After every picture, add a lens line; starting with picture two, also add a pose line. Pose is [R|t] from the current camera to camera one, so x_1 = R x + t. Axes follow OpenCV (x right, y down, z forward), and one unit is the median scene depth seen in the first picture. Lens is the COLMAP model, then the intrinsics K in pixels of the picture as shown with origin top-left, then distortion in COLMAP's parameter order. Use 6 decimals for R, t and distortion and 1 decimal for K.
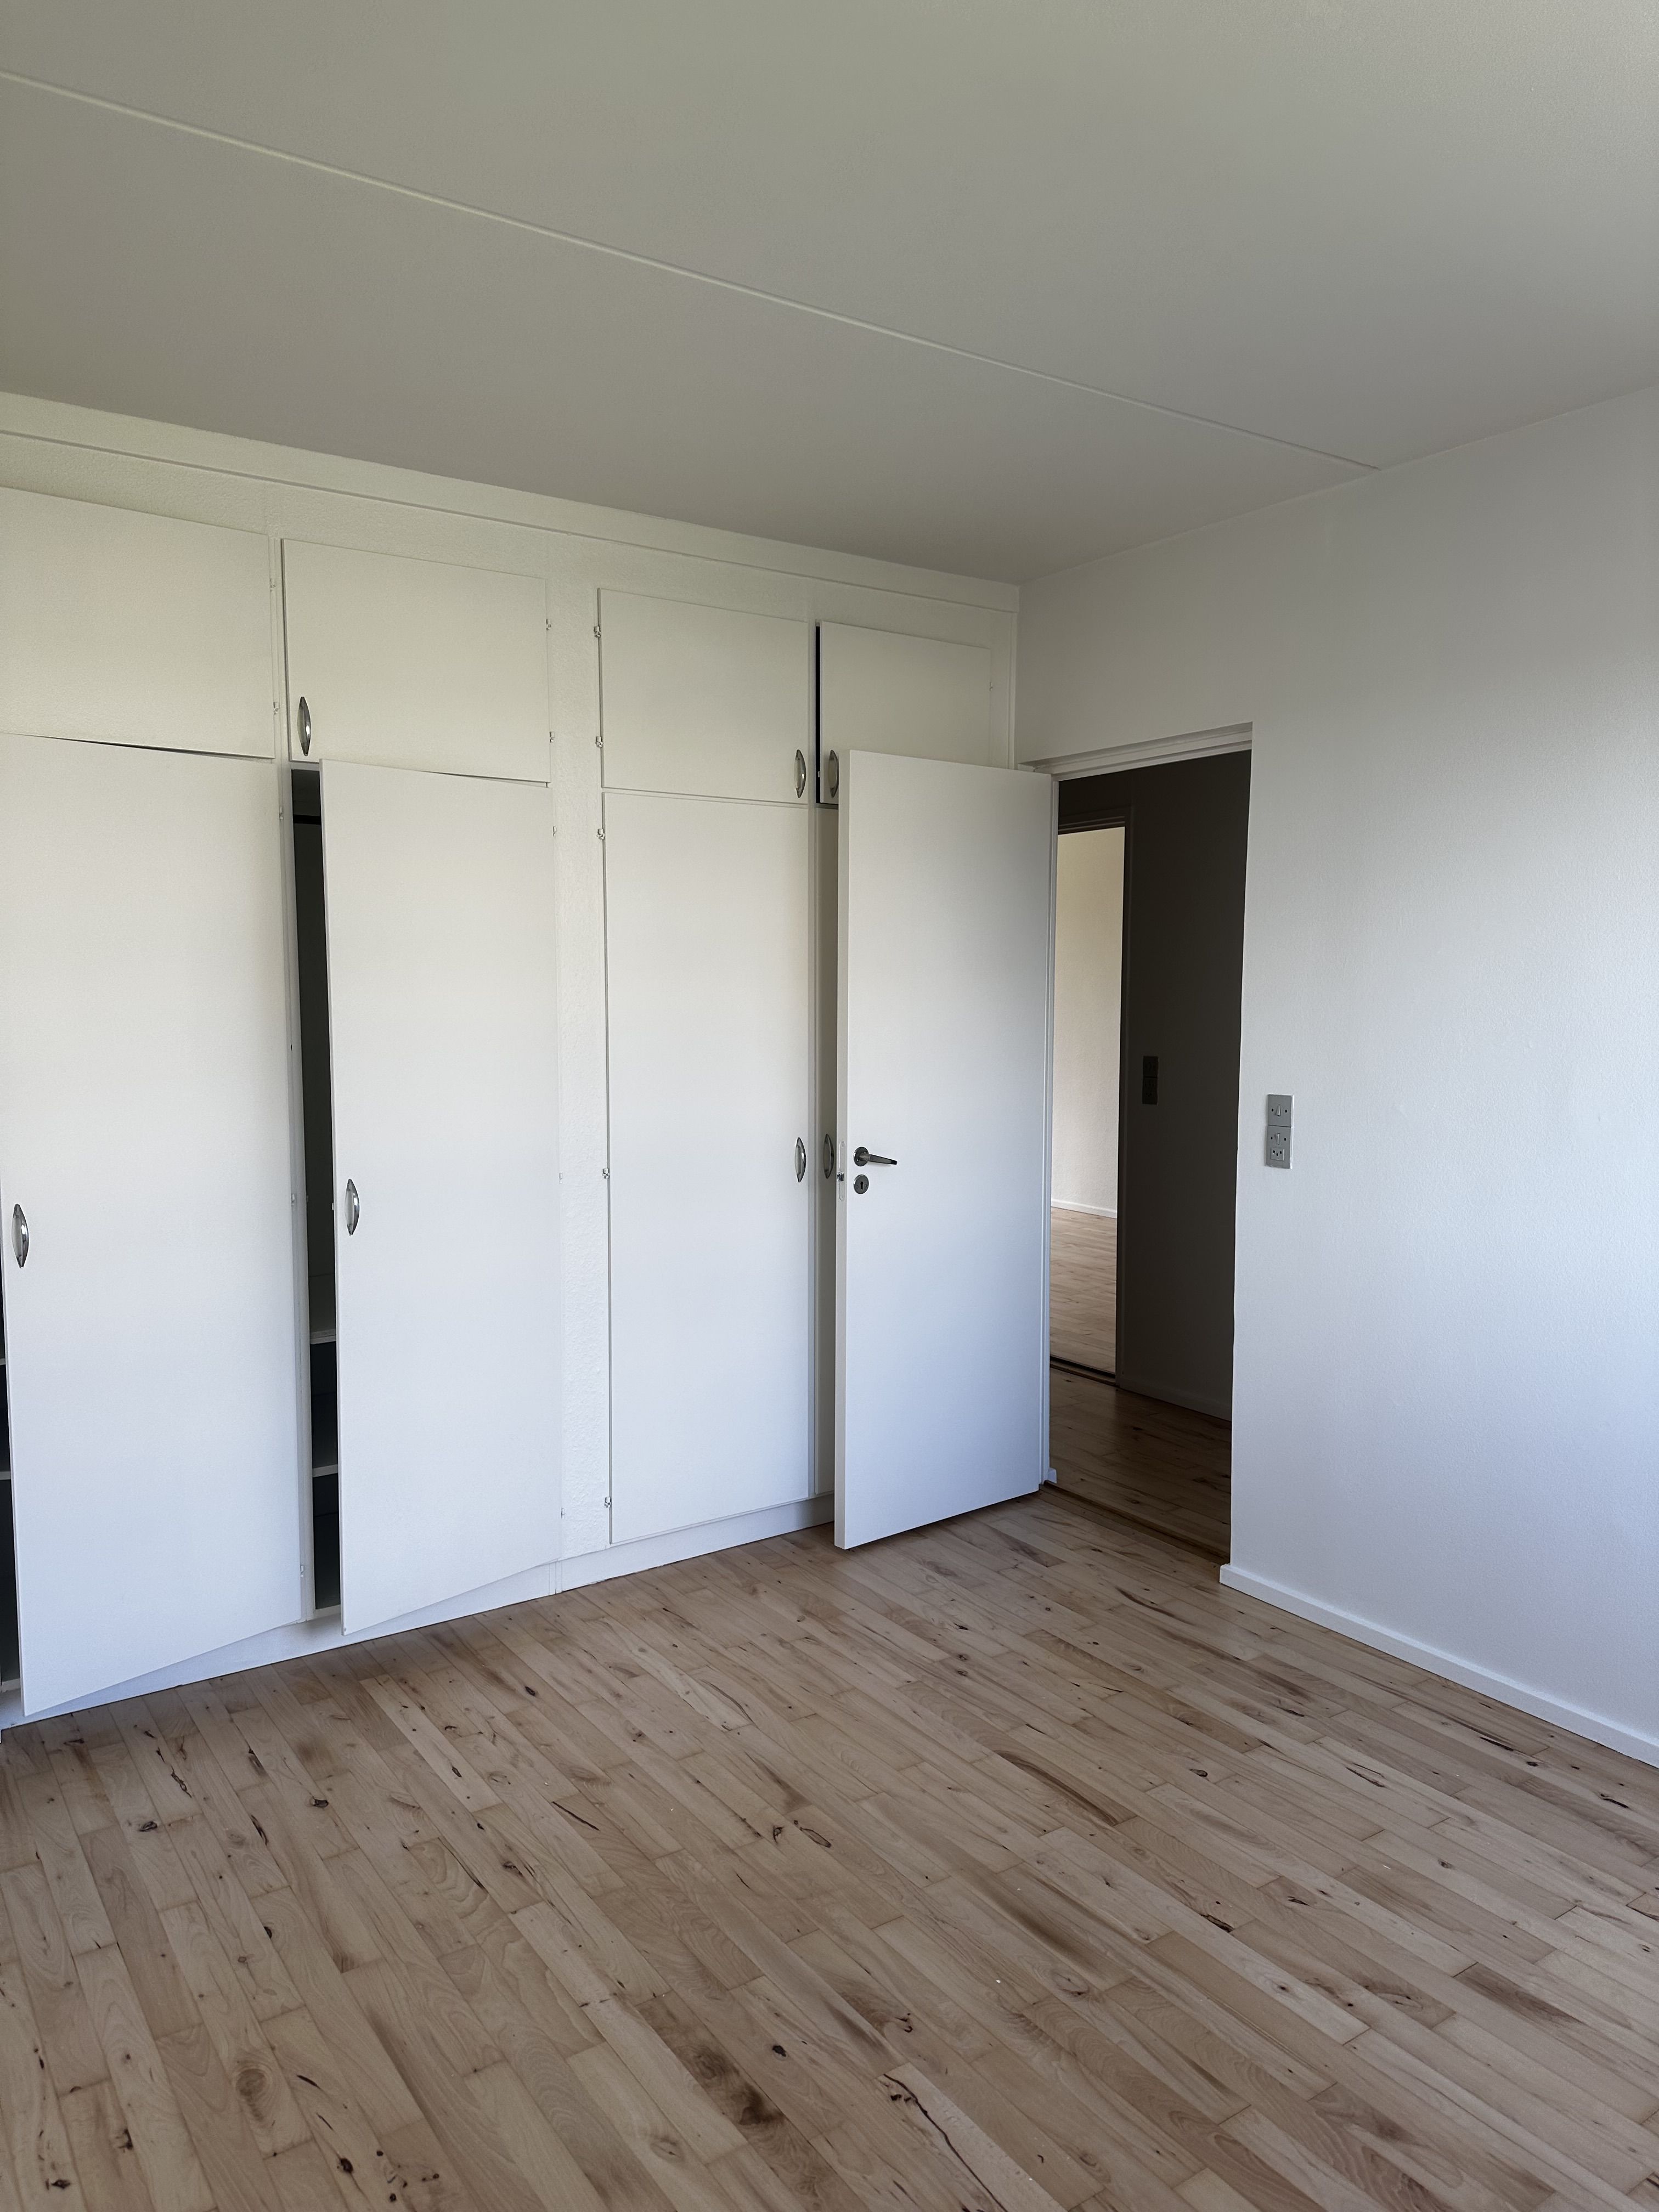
lens RADIAL K [[1549.1, 0, 829.5], [0, 1549.1, 1106.0], [0, 0, 1]] dist [0.003756, -0.000979]
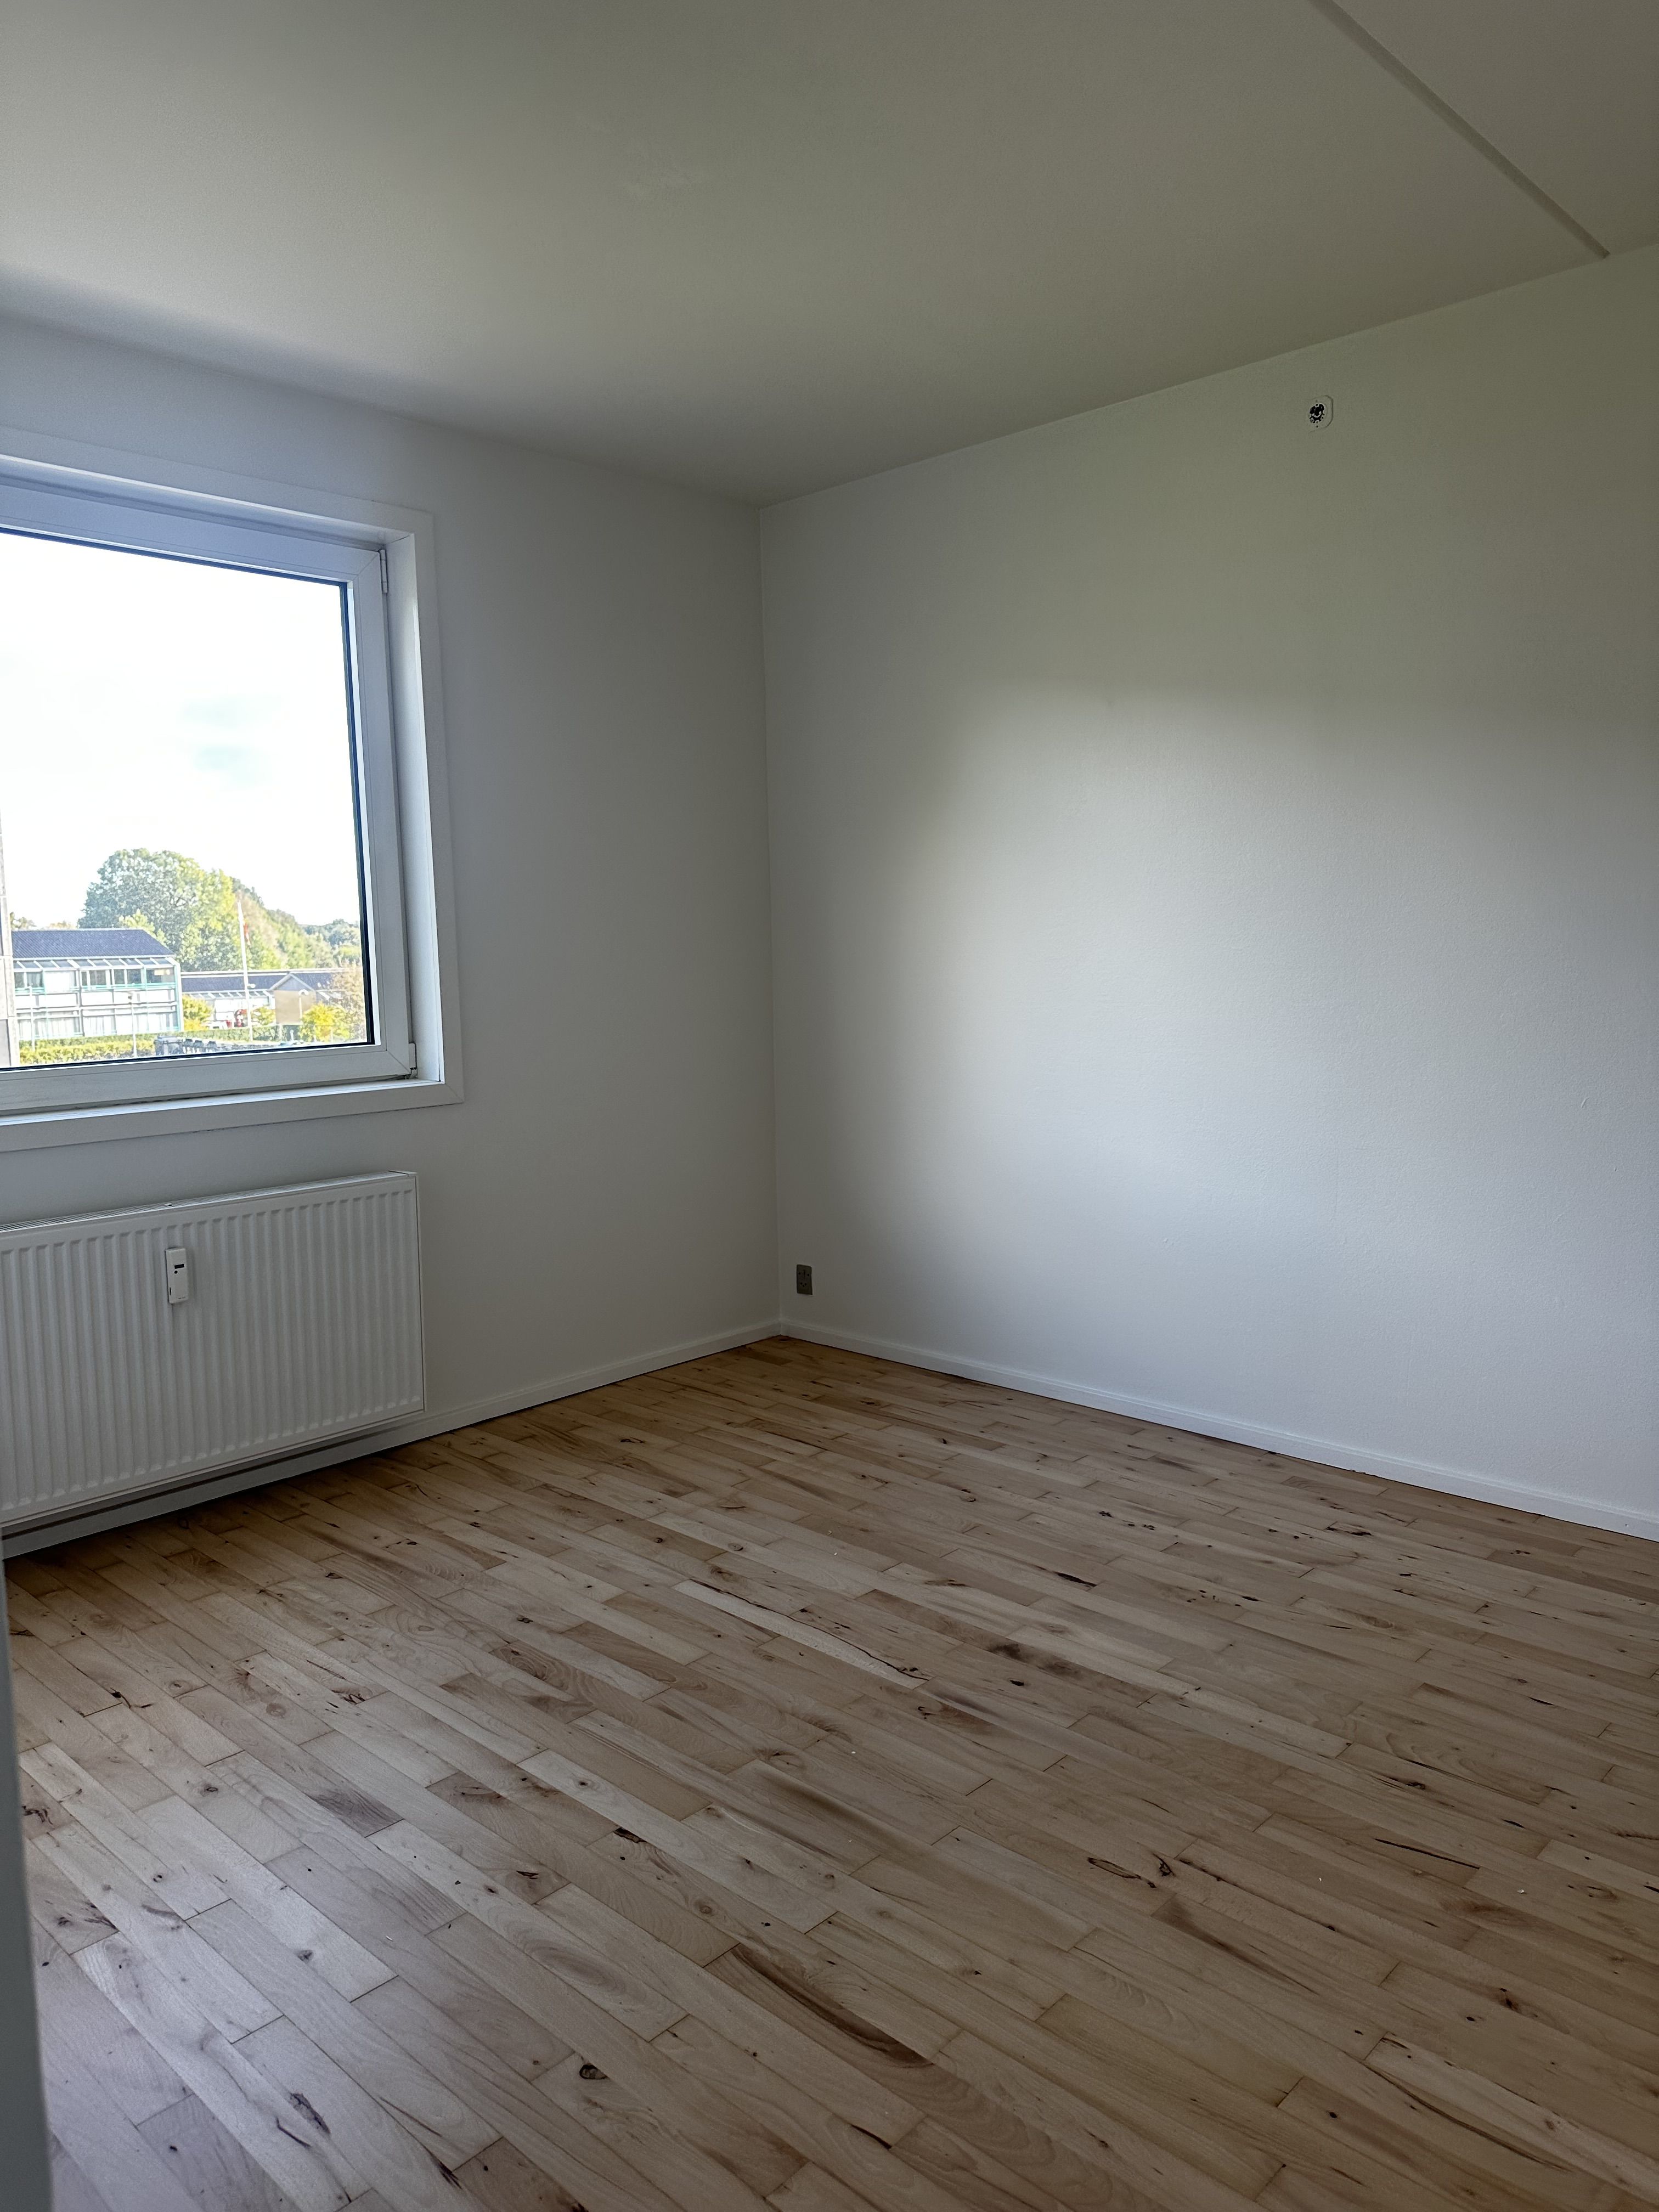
lens RADIAL K [[1549.1, 0, 829.5], [0, 1549.1, 1106.0], [0, 0, 1]] dist [0.003756, -0.000979]
pose [[-0.977467, 0.043602, -0.206534, 0.310031], [0.003269, 0.981443, 0.191724, -0.066035], [0.211061, 0.186729, -0.959471, 1.847264]]
